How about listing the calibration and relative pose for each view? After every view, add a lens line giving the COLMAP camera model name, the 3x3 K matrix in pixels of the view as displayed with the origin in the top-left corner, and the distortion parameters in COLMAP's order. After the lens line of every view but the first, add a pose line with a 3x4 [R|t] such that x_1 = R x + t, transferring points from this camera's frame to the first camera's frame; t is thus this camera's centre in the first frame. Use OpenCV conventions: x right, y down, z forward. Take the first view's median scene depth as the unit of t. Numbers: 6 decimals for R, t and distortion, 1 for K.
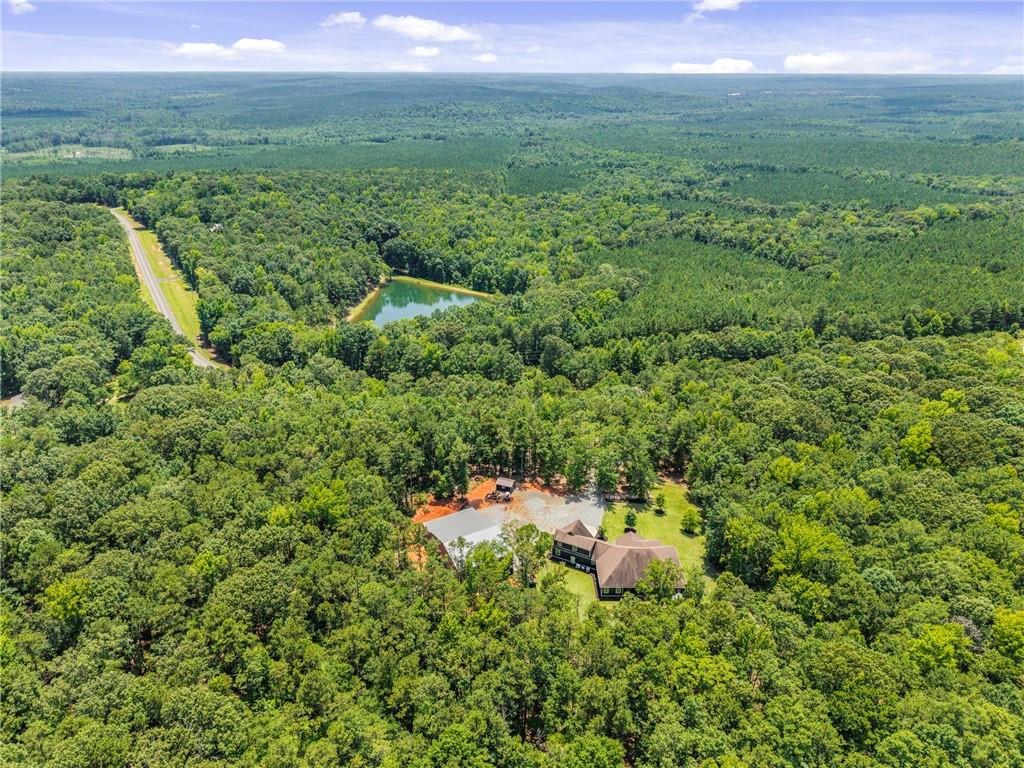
lens RADIAL K [[709.5, 0, 512.0], [0, 709.5, 384.0], [0, 0, 1]] dist [0.039600, -0.067298]
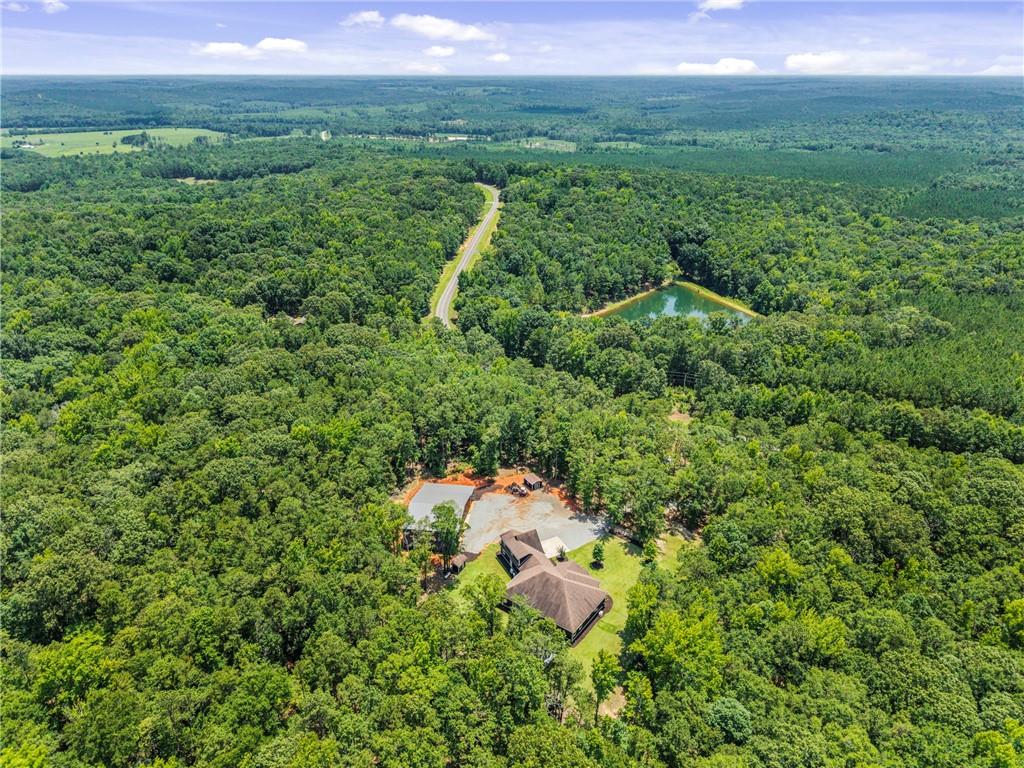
lens RADIAL K [[709.5, 0, 512.0], [0, 709.5, 384.0], [0, 0, 1]] dist [0.039600, -0.067298]
pose [[0.793251, 0.240212, -0.559510, 0.288543], [-0.242719, 0.967477, 0.071246, -0.033381], [0.558427, 0.079288, 0.825756, 0.078256]]
